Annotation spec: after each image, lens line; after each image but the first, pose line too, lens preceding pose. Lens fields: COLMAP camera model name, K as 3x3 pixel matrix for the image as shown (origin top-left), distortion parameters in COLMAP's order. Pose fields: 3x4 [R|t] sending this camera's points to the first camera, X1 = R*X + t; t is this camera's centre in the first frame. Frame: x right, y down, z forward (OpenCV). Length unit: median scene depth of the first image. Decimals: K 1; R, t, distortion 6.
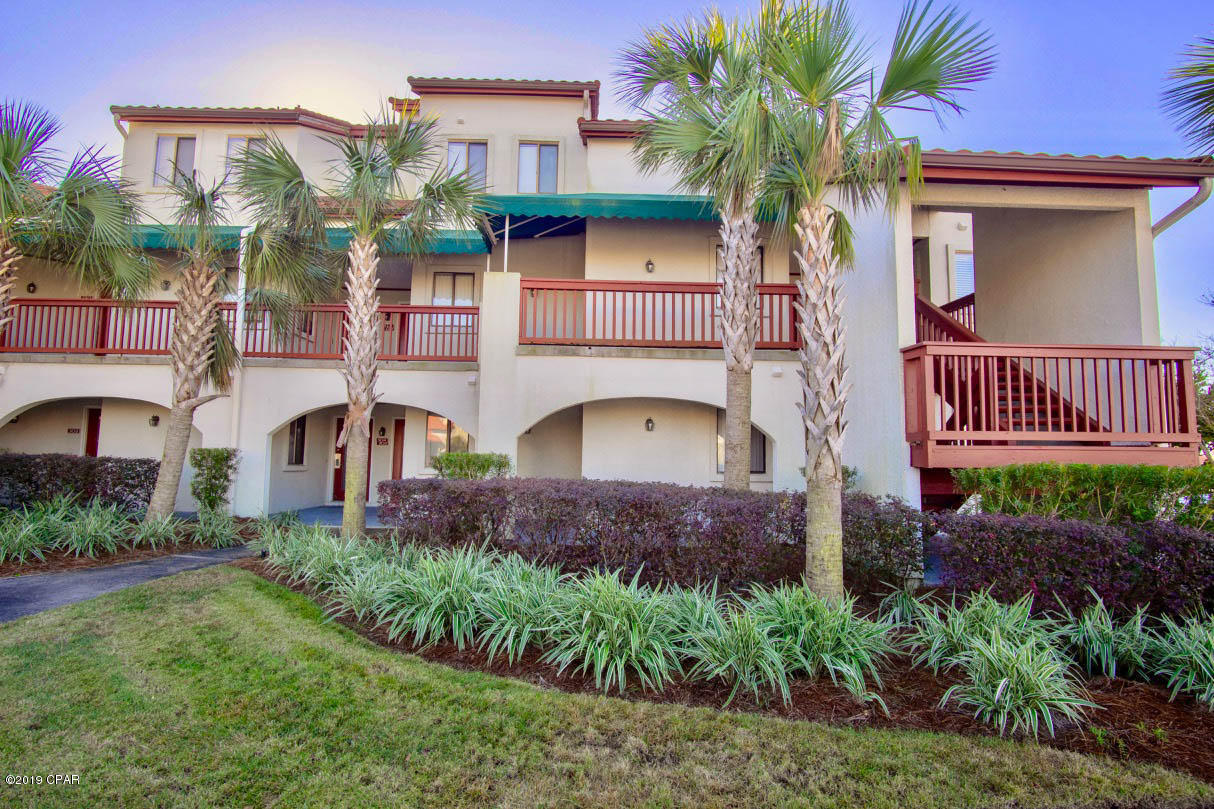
lens RADIAL K [[656.3, 0, 602.2], [0, 656.3, 398.4], [0, 0, 1]] dist [-0.027636, 0.000790]
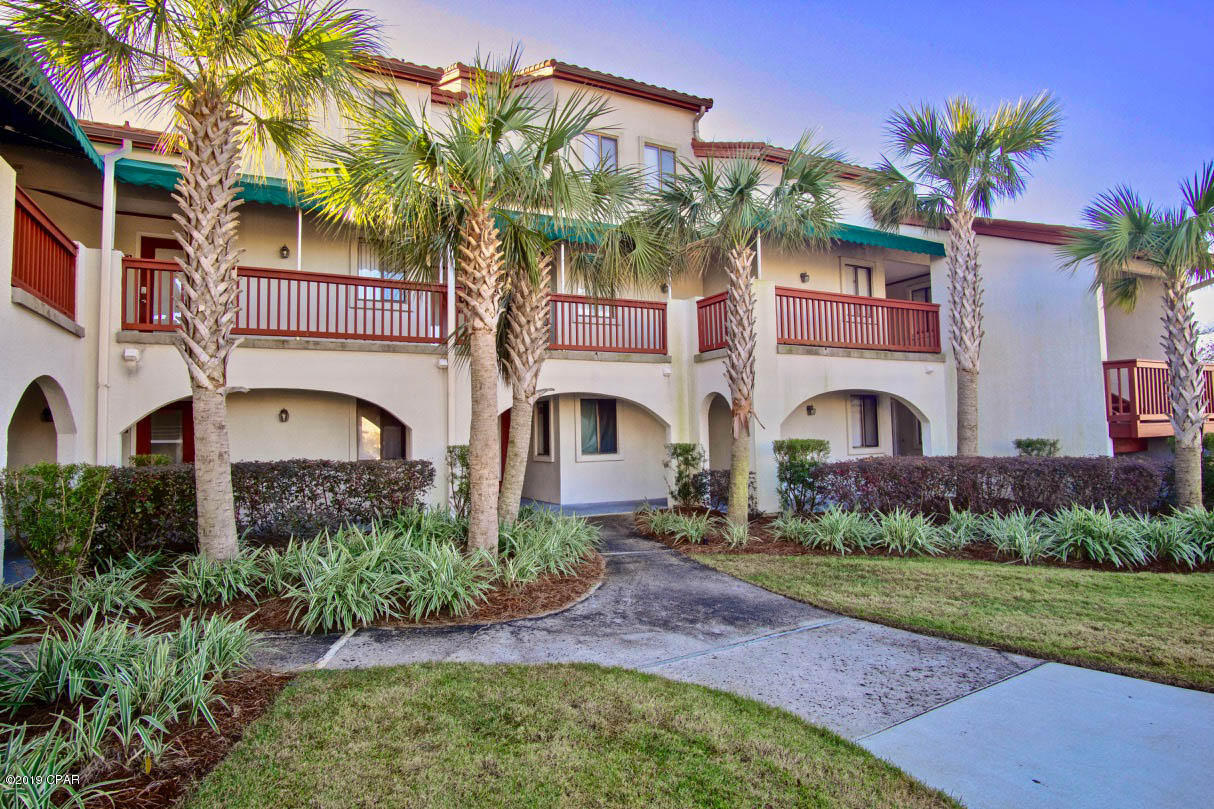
lens RADIAL K [[656.3, 0, 602.2], [0, 656.3, 398.4], [0, 0, 1]] dist [-0.027636, 0.000790]
pose [[0.905254, -0.010816, 0.424734, -0.742376], [-0.006083, 0.999243, 0.038412, -0.023983], [-0.424828, -0.037356, 0.904503, 0.068702]]
